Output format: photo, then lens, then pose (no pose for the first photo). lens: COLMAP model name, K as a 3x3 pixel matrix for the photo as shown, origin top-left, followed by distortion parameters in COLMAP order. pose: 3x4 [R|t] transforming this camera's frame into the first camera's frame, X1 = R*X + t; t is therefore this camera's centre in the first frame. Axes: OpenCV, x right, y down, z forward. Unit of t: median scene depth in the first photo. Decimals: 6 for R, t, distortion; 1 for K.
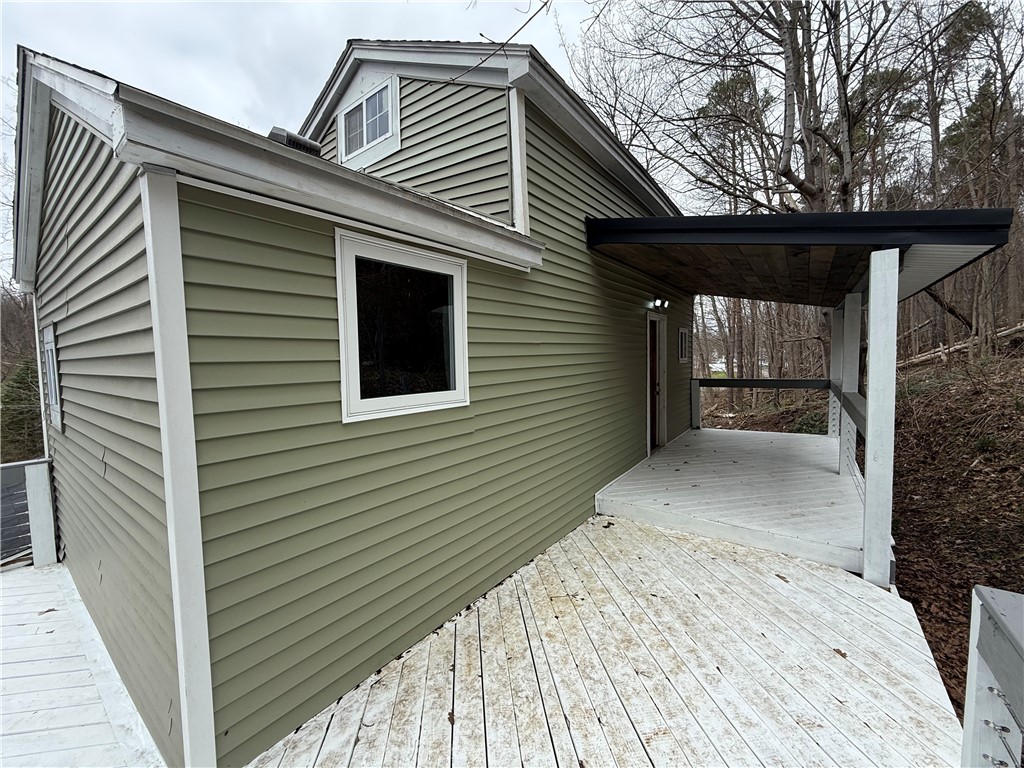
lens RADIAL K [[405.8, 0, 510.9], [0, 405.8, 382.1], [0, 0, 1]] dist [-0.002387, -0.000048]
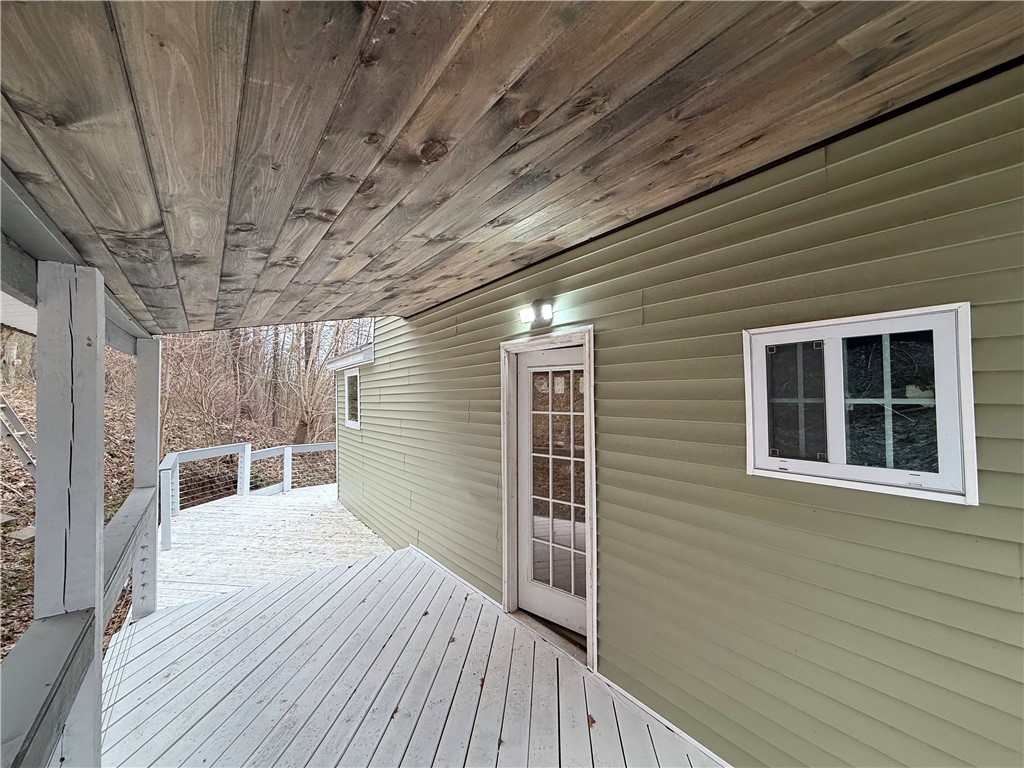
lens RADIAL K [[405.8, 0, 511.3], [0, 405.8, 384.6], [0, 0, 1]] dist [-0.002387, -0.000048]
pose [[-0.295300, -0.011735, -0.955332, 1.829365], [-0.046651, 0.998909, 0.002149, -0.245605], [0.954265, 0.045202, -0.295525, 2.471585]]
